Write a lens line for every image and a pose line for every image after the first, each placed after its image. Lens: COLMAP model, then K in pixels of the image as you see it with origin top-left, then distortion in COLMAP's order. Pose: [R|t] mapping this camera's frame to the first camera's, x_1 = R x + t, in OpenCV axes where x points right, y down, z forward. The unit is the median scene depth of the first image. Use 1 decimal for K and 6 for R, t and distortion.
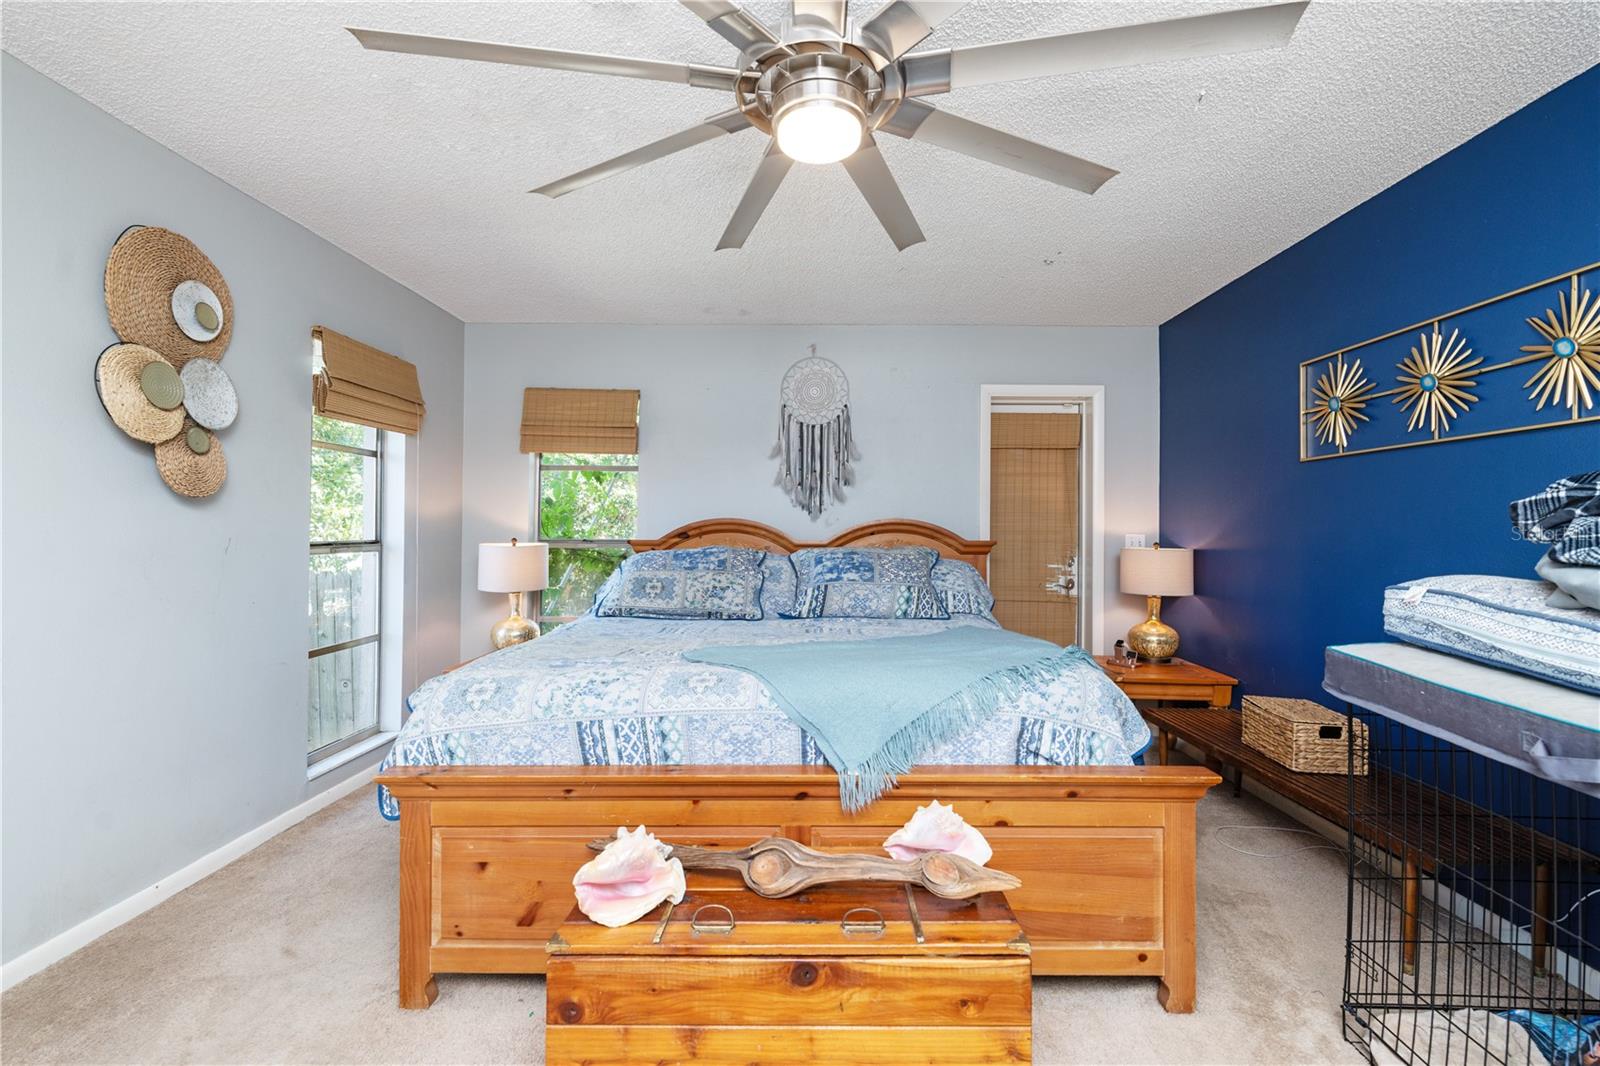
lens RADIAL K [[696.7, 0, 804.5], [0, 696.7, 522.3], [0, 0, 1]] dist [-0.000724, 0.000016]
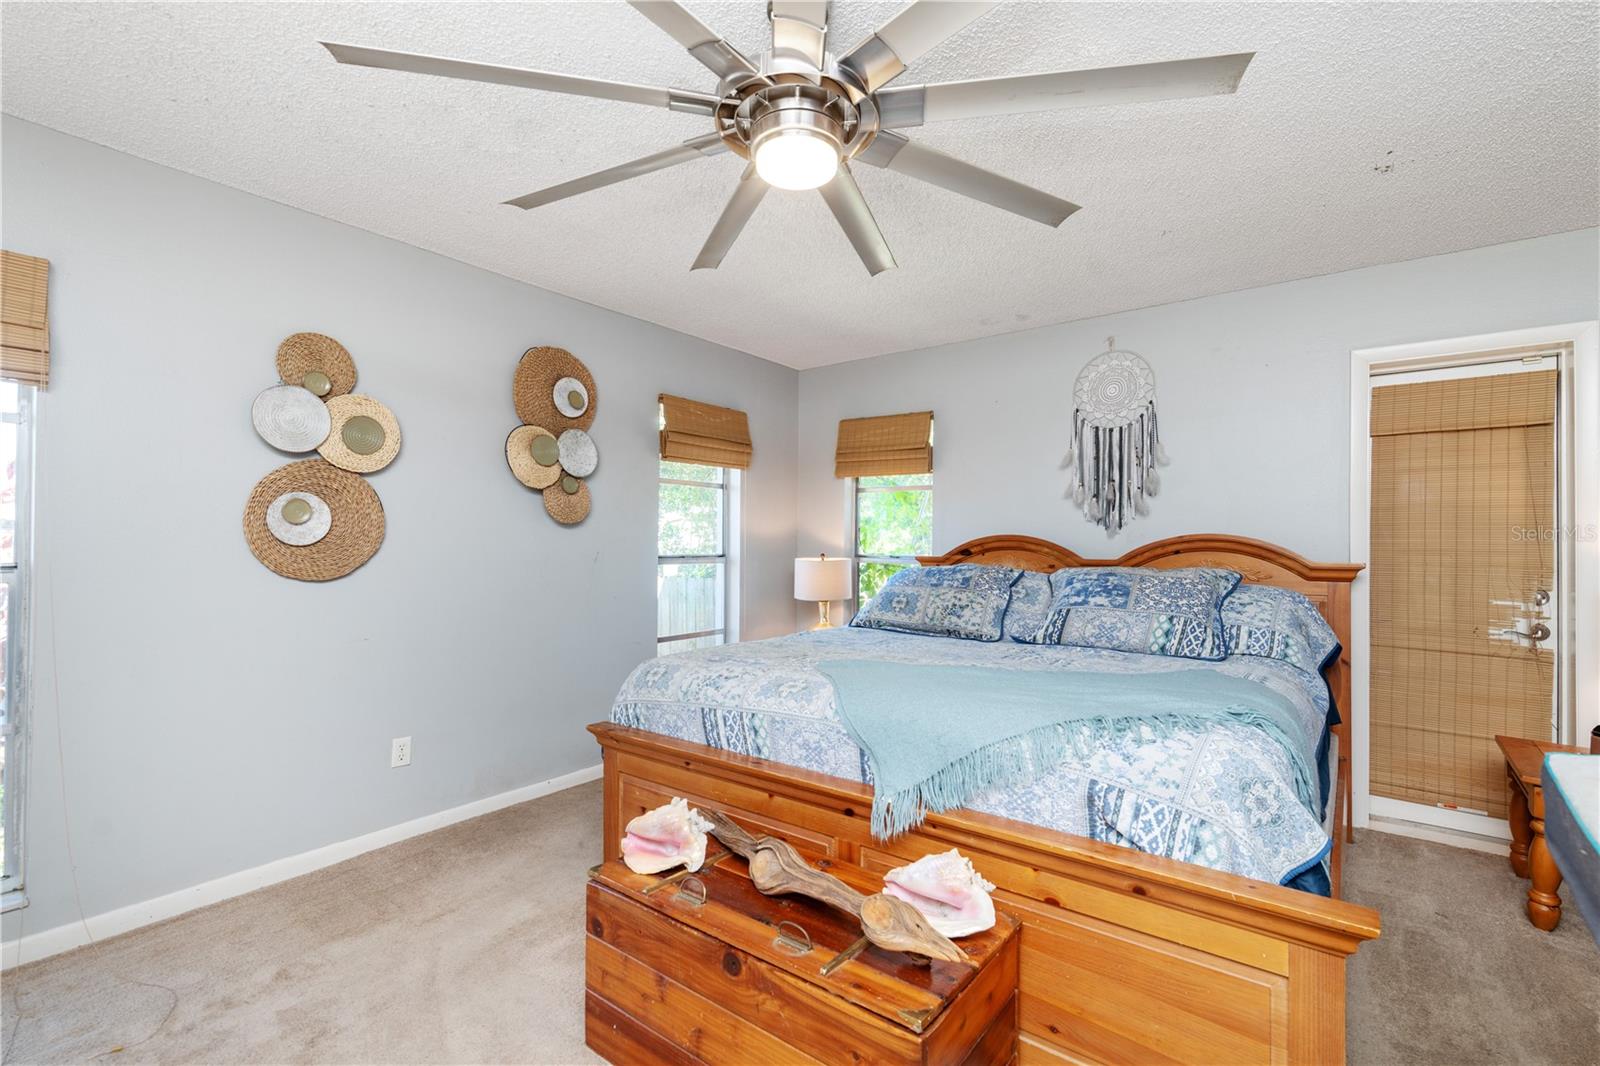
lens RADIAL K [[695.7, 0, 805.1], [0, 695.7, 533.5], [0, 0, 1]] dist [-0.000976, -0.000156]
pose [[0.801395, -0.008367, -0.598078, 0.298635], [0.003143, 0.999947, -0.009778, 0.000906], [0.598128, 0.005956, 0.801379, 0.086434]]
